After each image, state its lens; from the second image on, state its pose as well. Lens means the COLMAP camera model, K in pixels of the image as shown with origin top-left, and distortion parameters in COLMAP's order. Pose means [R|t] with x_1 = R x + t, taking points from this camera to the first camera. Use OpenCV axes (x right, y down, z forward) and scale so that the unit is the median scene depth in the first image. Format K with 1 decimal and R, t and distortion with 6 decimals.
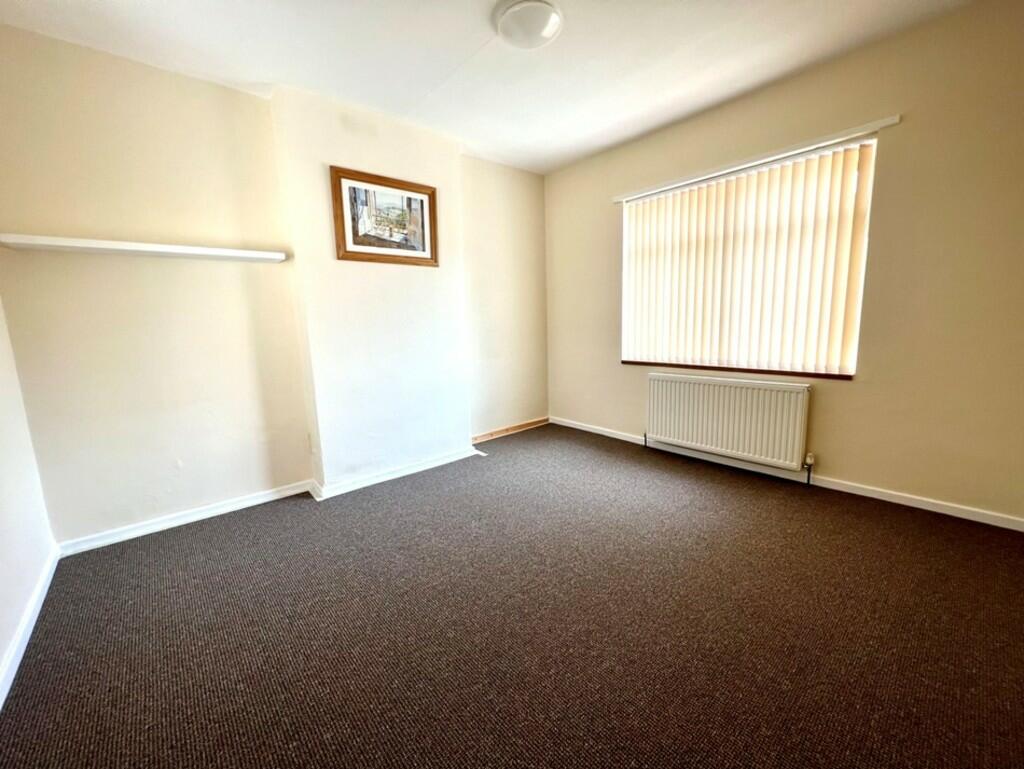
lens RADIAL K [[410.7, 0, 512.4], [0, 410.7, 383.3], [0, 0, 1]] dist [0.000021, 0.000065]
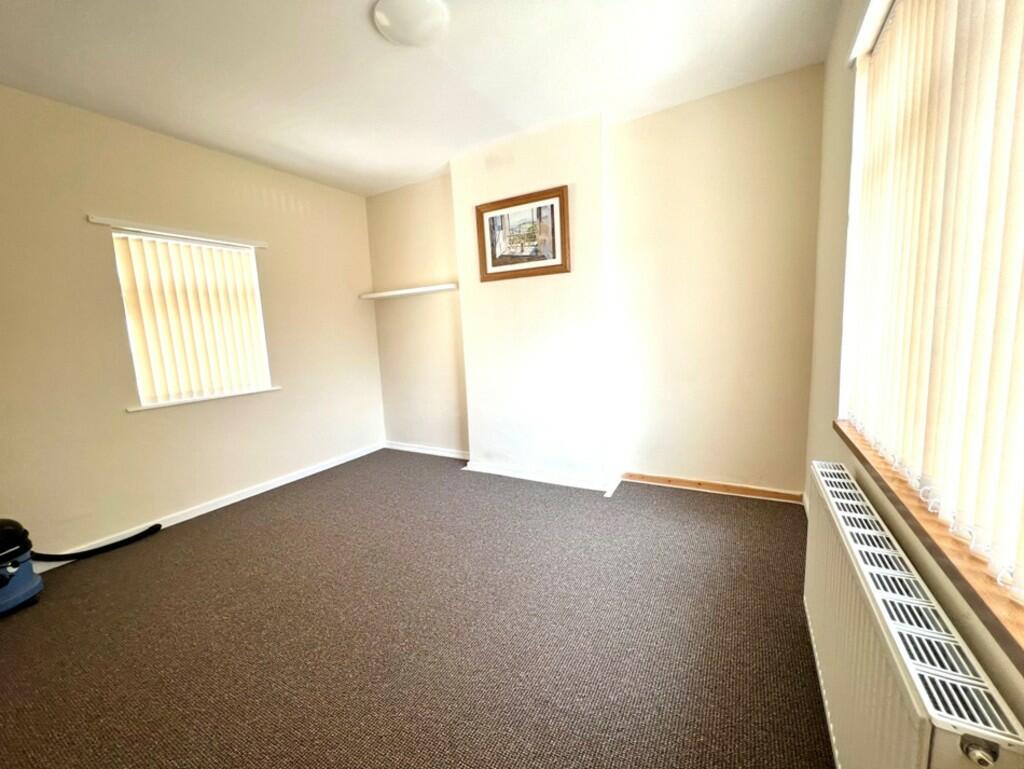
lens RADIAL K [[410.2, 0, 512.8], [0, 410.2, 383.8], [0, 0, 1]] dist [-0.000491, -0.000014]
pose [[0.330325, 0.141564, -0.933191, 0.712220], [-0.108357, 0.987839, 0.111499, -0.137258], [0.937627, 0.064287, 0.341647, 0.634957]]
